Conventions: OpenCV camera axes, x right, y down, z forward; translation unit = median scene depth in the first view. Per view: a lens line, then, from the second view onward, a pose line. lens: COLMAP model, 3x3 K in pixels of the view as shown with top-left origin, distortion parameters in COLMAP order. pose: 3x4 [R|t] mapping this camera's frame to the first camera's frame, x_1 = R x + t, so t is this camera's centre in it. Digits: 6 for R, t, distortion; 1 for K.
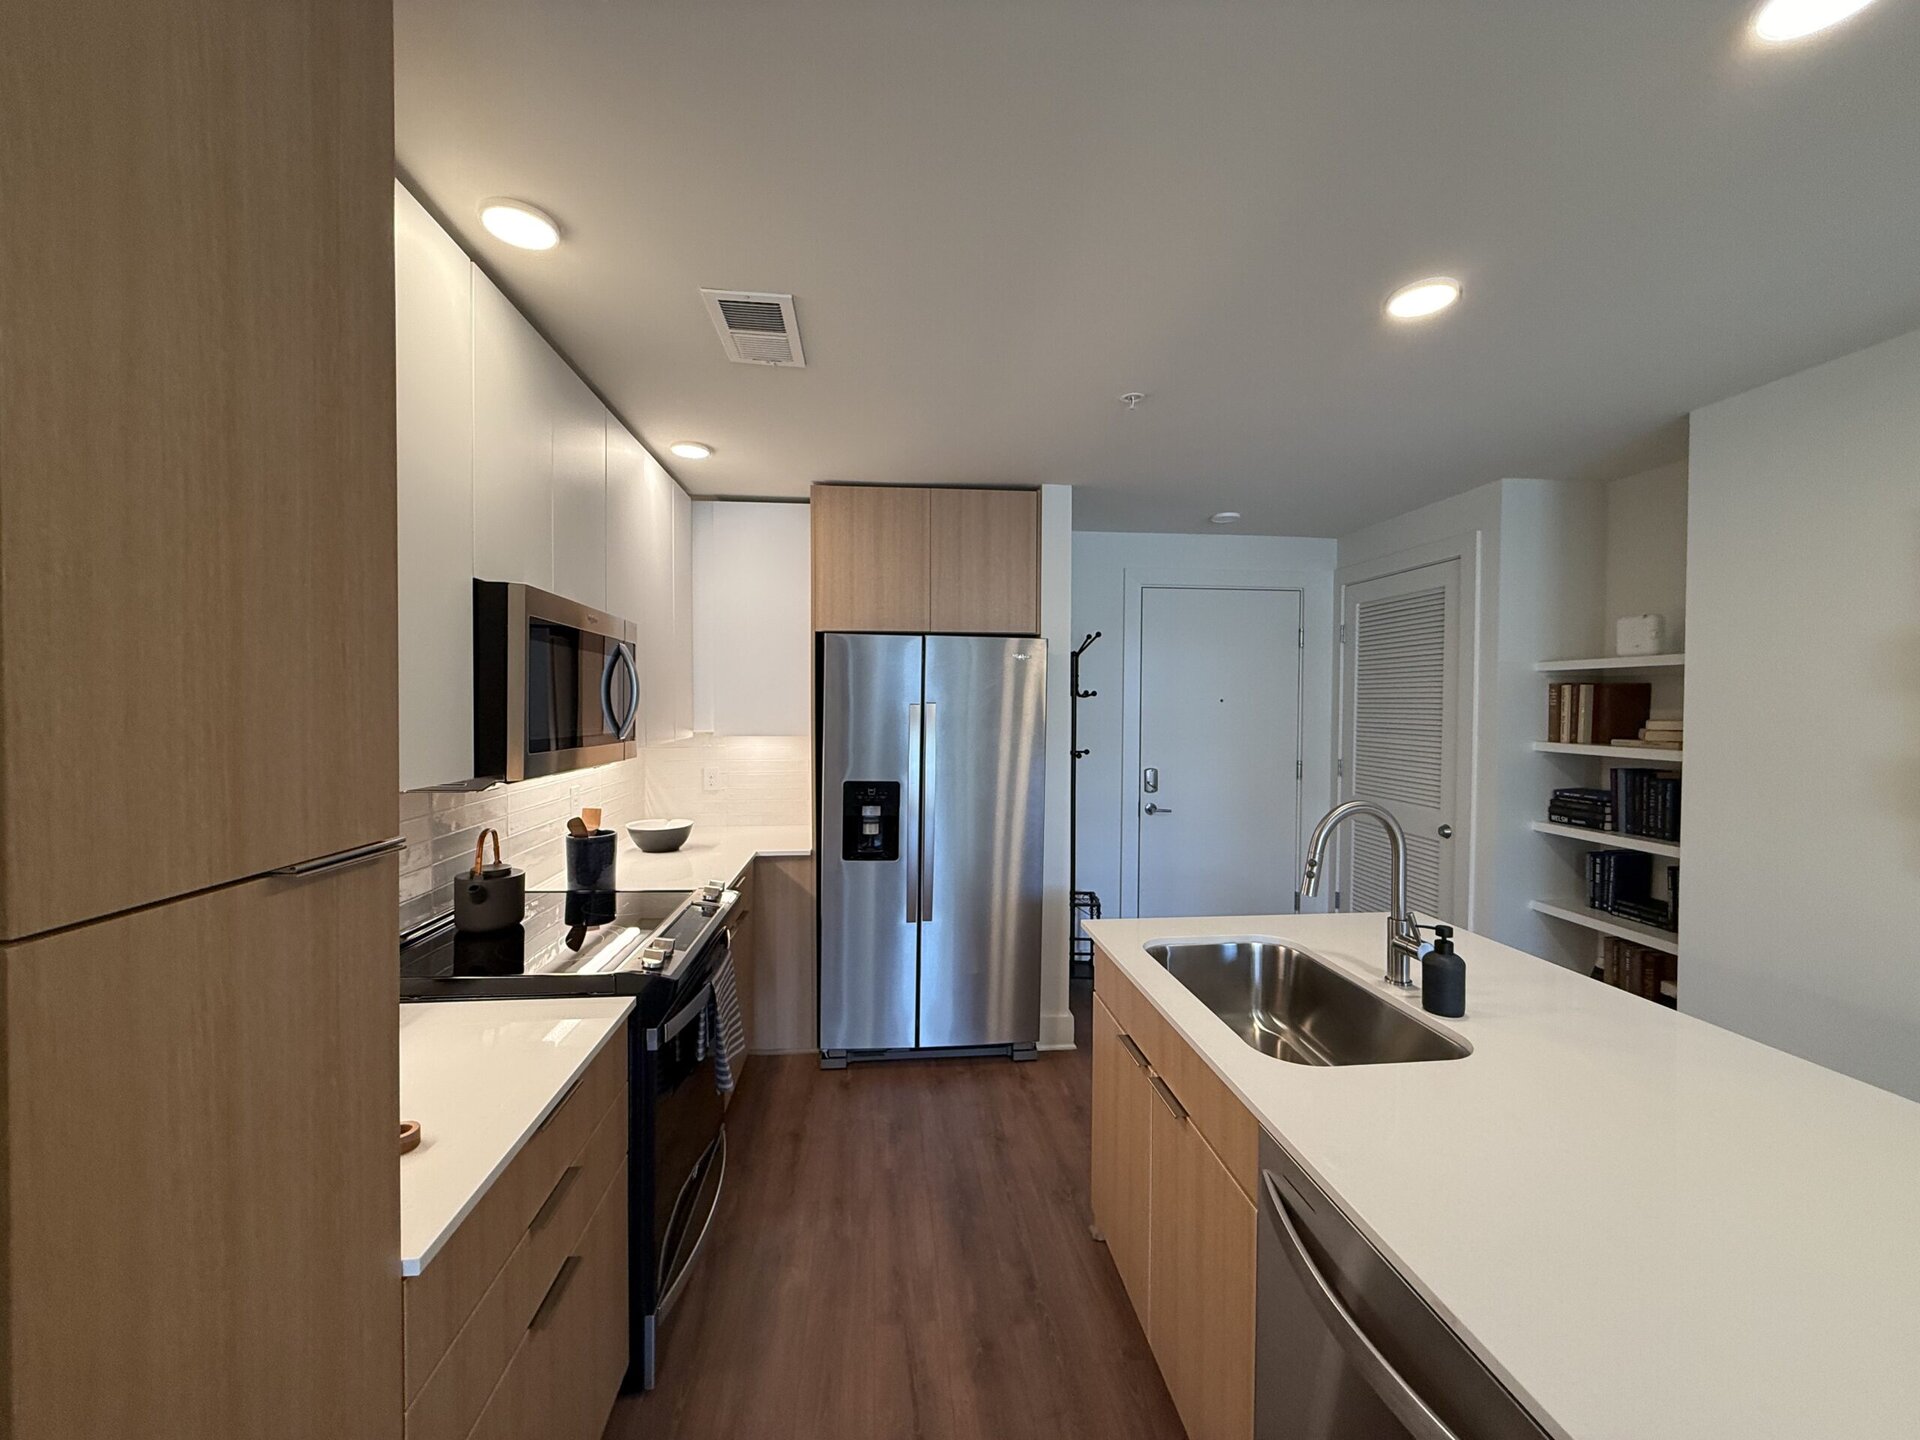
lens RADIAL K [[755.6, 0, 960.0], [0, 755.6, 720.0], [0, 0, 1]] dist [-0.012093, 0.000049]
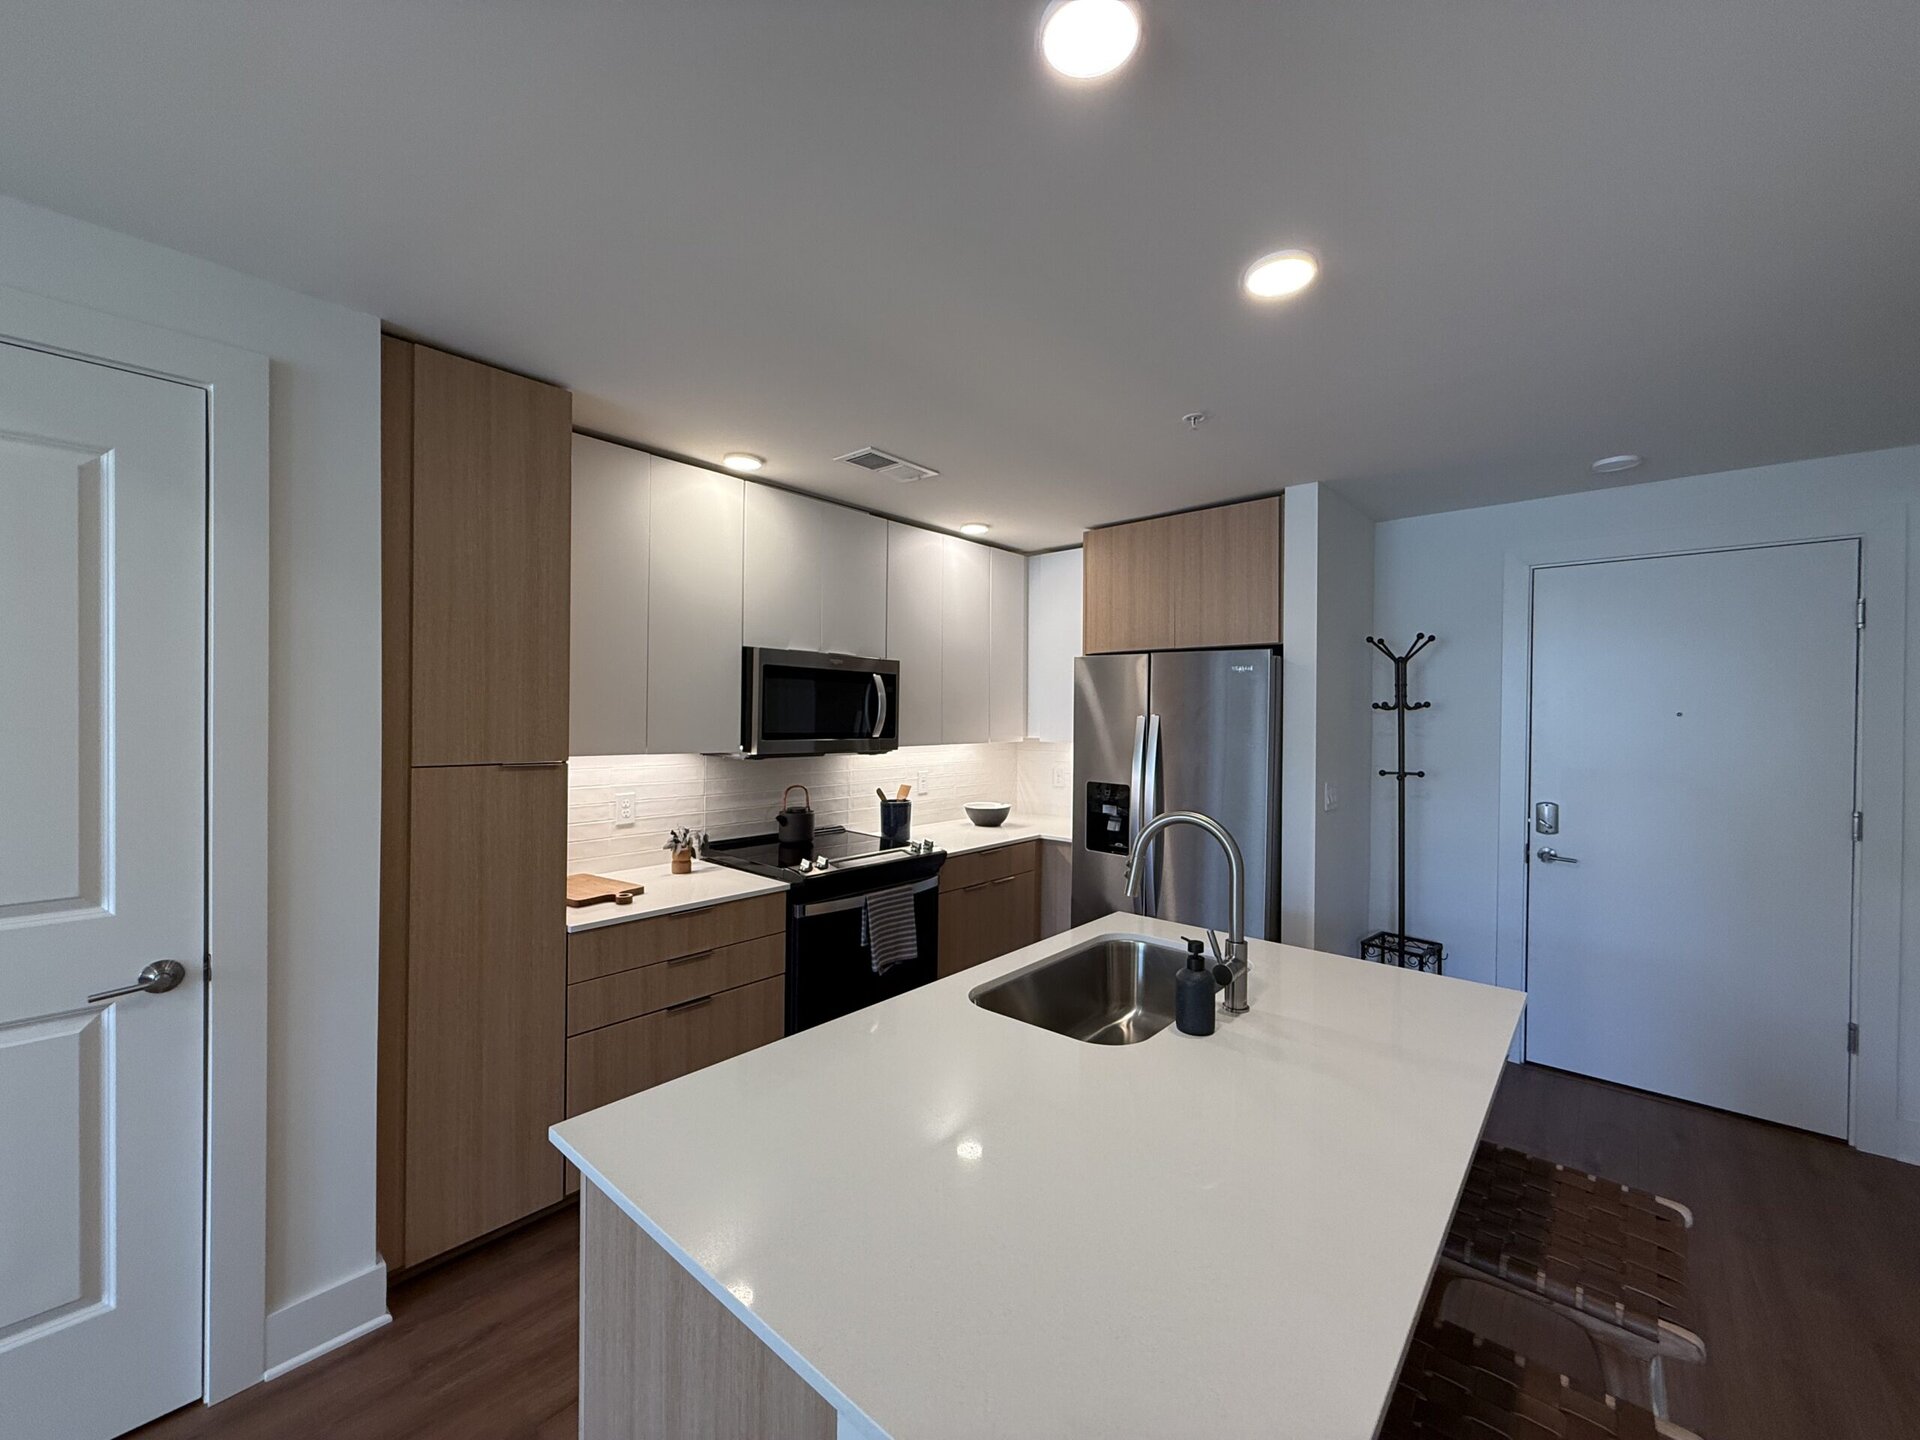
lens RADIAL K [[755.6, 0, 960.0], [0, 755.6, 720.0], [0, 0, 1]] dist [-0.012093, 0.000049]
pose [[0.681786, 0.005383, -0.731532, 0.555074], [-0.021855, 0.999676, -0.013012, 0.004852], [0.731225, 0.024860, 0.681683, 0.053860]]
